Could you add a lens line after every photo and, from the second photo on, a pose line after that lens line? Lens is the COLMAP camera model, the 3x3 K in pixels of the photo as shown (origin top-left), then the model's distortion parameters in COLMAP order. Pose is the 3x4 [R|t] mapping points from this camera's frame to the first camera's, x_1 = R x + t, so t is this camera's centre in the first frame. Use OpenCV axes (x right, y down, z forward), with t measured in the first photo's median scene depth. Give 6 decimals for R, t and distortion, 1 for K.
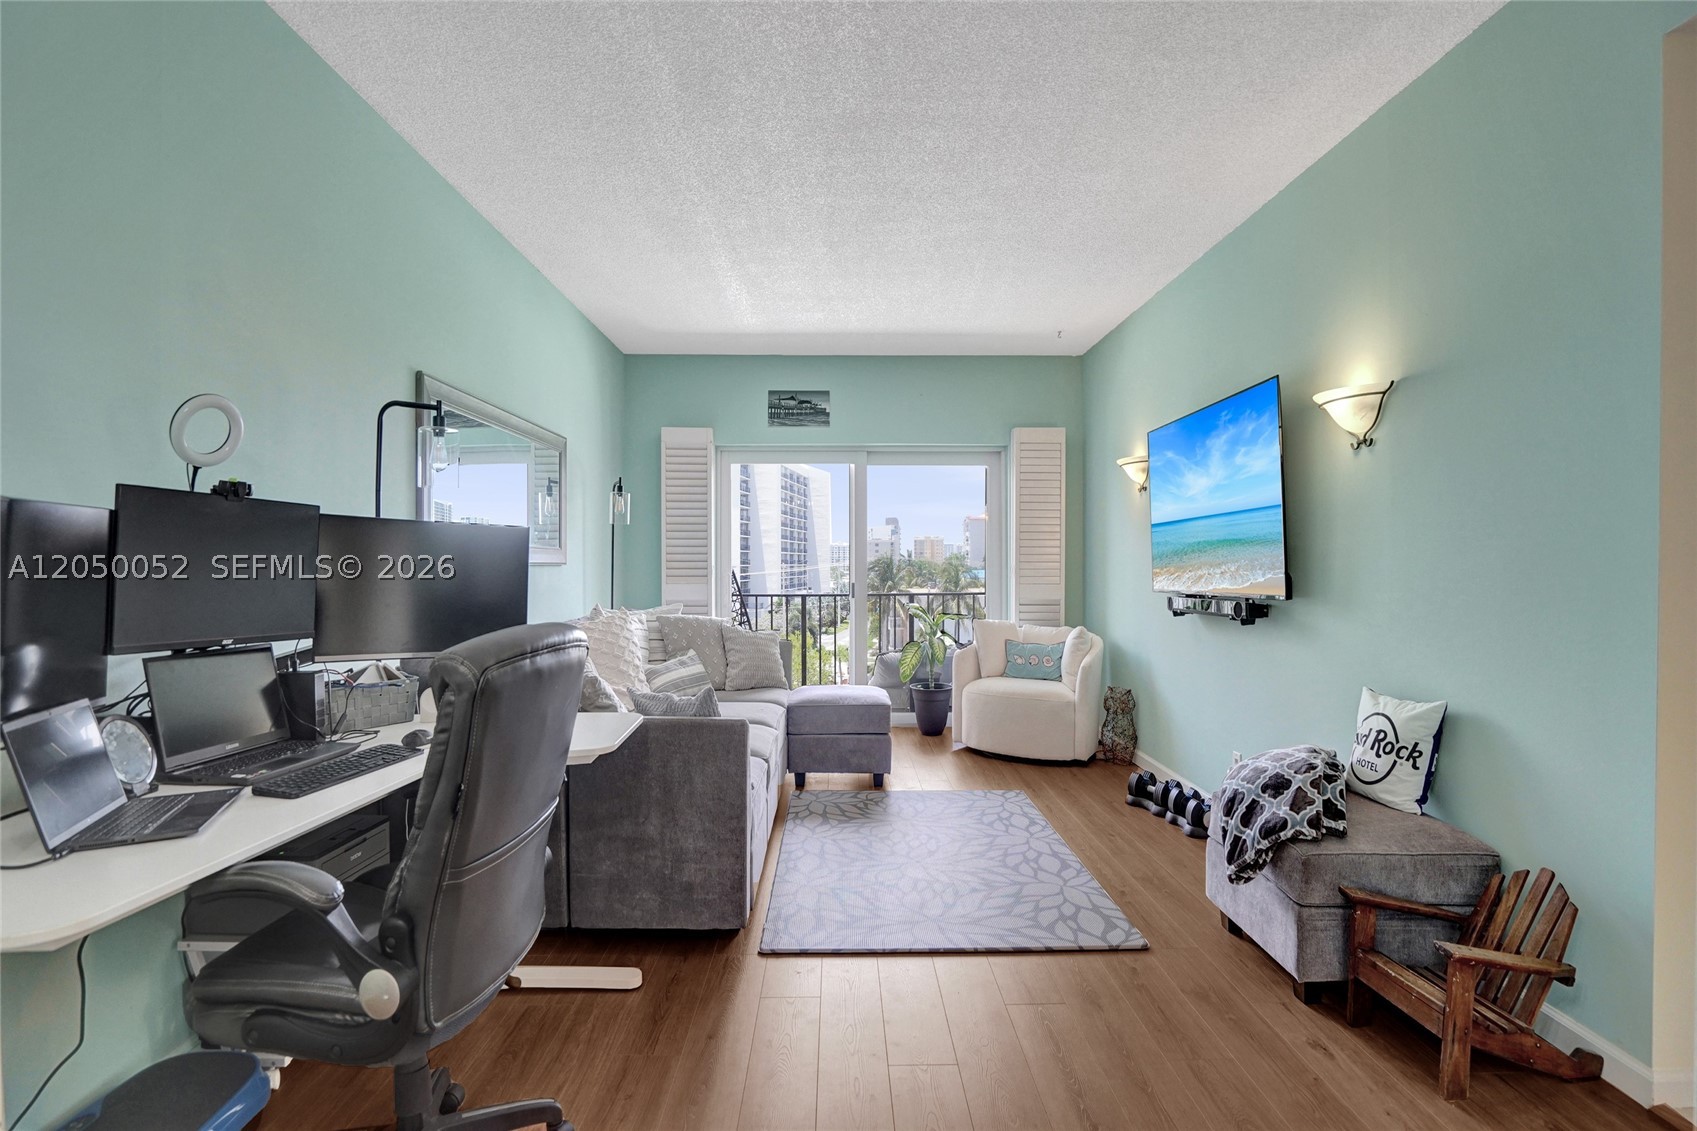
lens RADIAL K [[787.2, 0, 840.8], [0, 787.2, 566.4], [0, 0, 1]] dist [-0.052572, 0.017903]
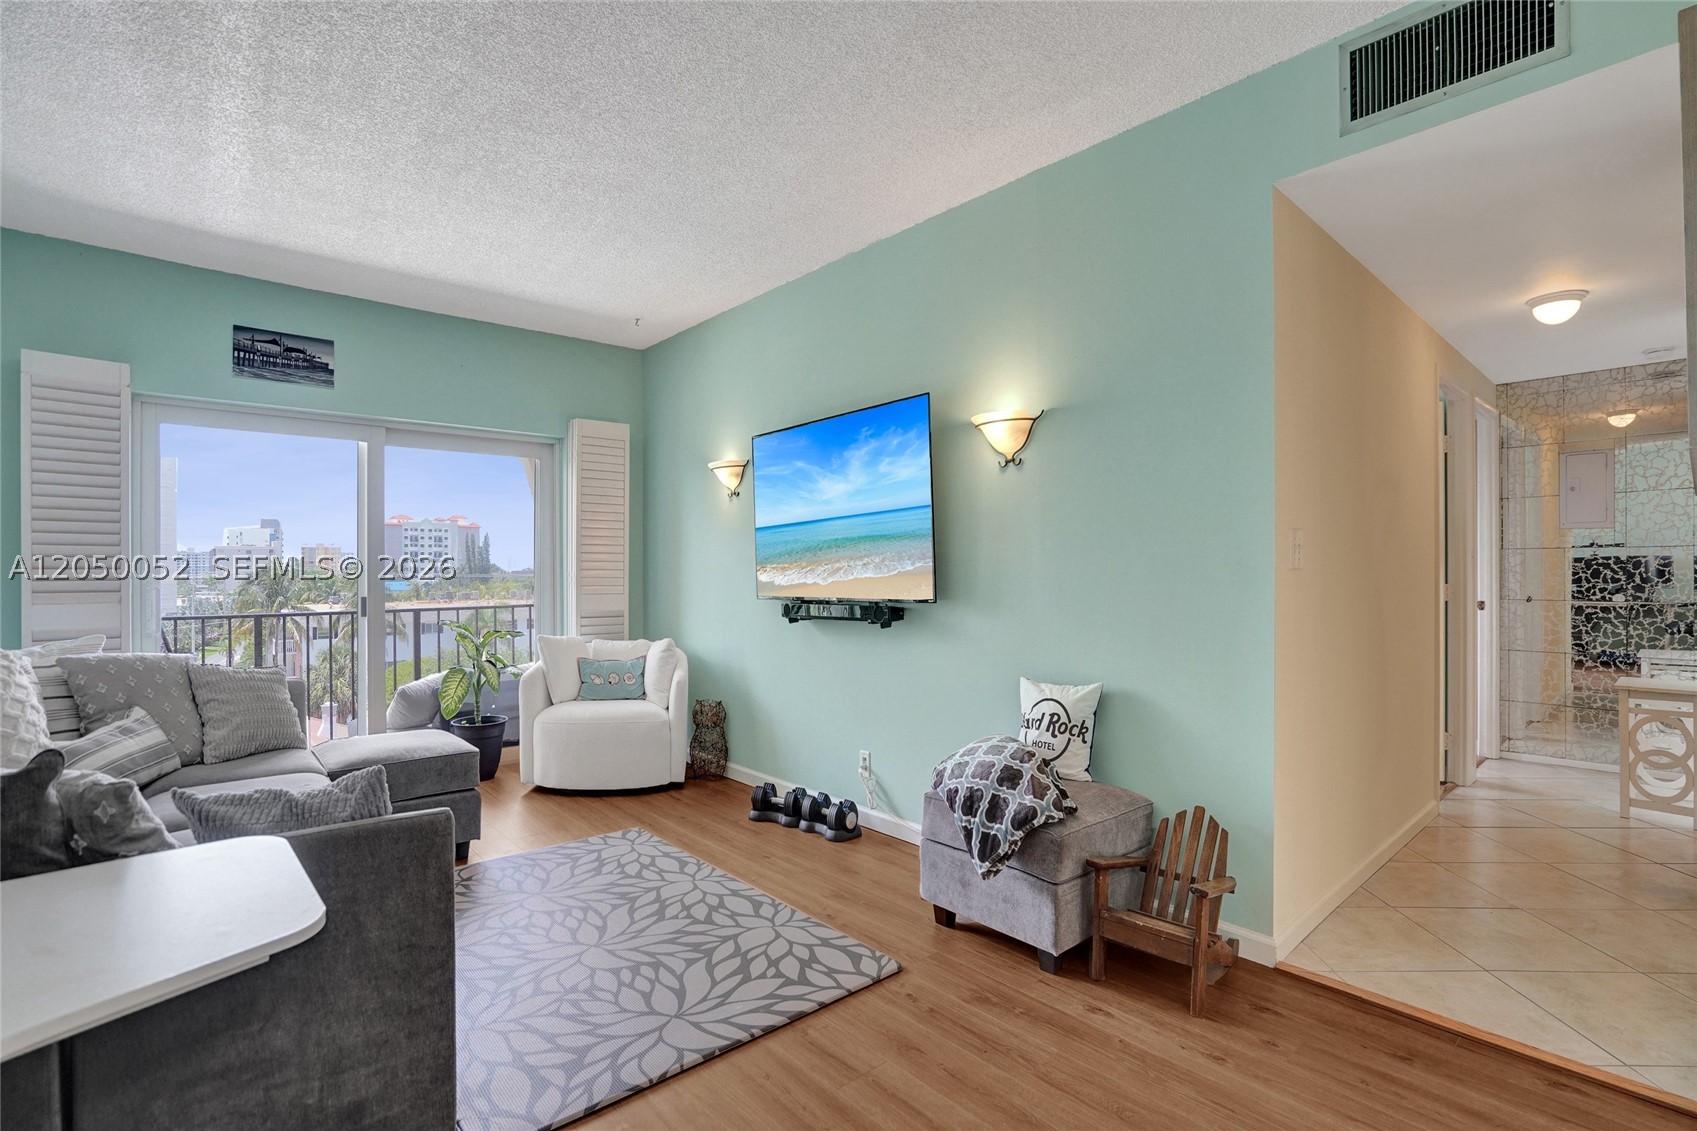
lens RADIAL K [[787.2, 0, 838.4], [0, 787.2, 568.9], [0, 0, 1]] dist [-0.052572, 0.017903]
pose [[0.762613, 0.000644, 0.646854, -0.188751], [0.006131, 0.999947, -0.008225, 0.003790], [-0.646826, 0.010239, 0.762569, 0.204550]]
